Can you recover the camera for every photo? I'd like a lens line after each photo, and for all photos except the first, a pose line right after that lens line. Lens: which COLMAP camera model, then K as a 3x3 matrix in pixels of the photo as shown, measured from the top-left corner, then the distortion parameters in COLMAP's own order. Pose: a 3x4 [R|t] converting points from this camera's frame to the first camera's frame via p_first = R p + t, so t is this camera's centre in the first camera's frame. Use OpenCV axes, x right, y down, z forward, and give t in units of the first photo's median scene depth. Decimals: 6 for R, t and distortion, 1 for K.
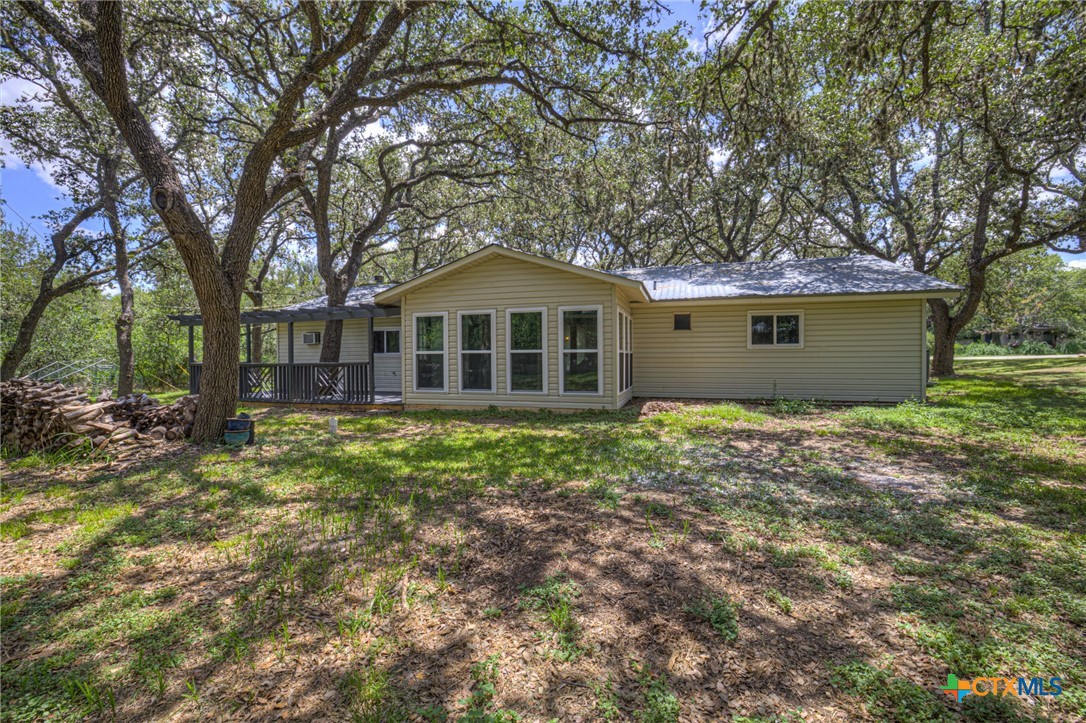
lens RADIAL K [[465.2, 0, 538.8], [0, 465.2, 362.2], [0, 0, 1]] dist [-0.049965, 0.018566]
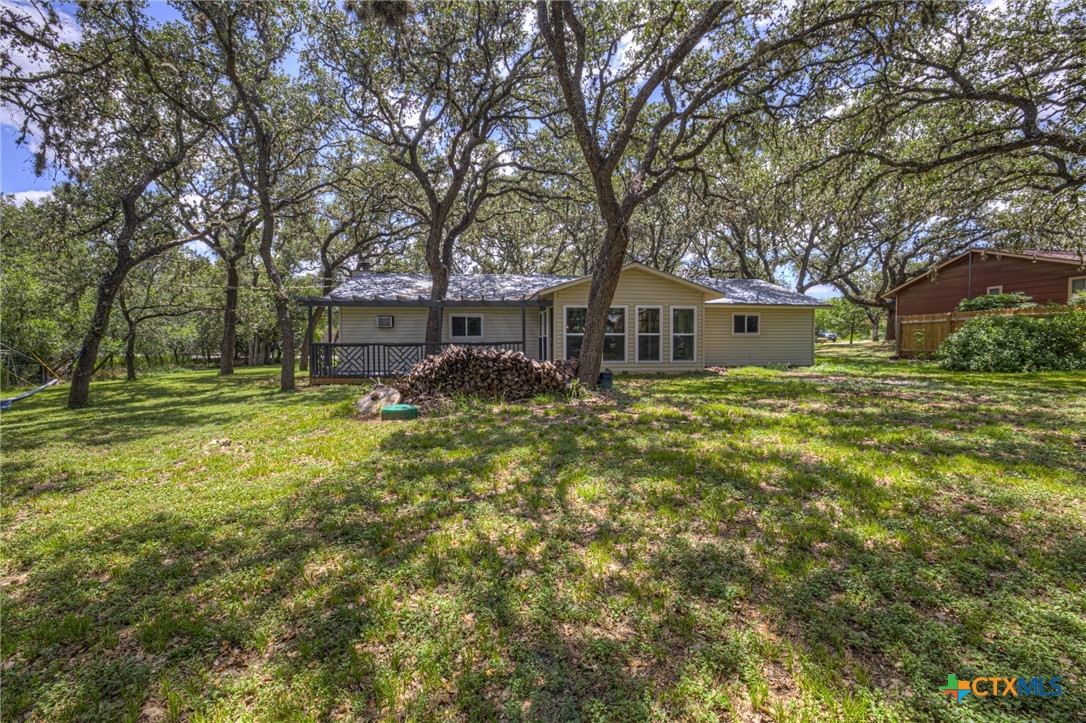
lens RADIAL K [[465.2, 0, 538.8], [0, 465.2, 362.2], [0, 0, 1]] dist [-0.049965, 0.018566]
pose [[0.898247, -0.010358, 0.439369, -1.017361], [0.001174, 0.999775, 0.021169, 0.035268], [-0.439489, -0.018499, 0.898057, -0.195588]]
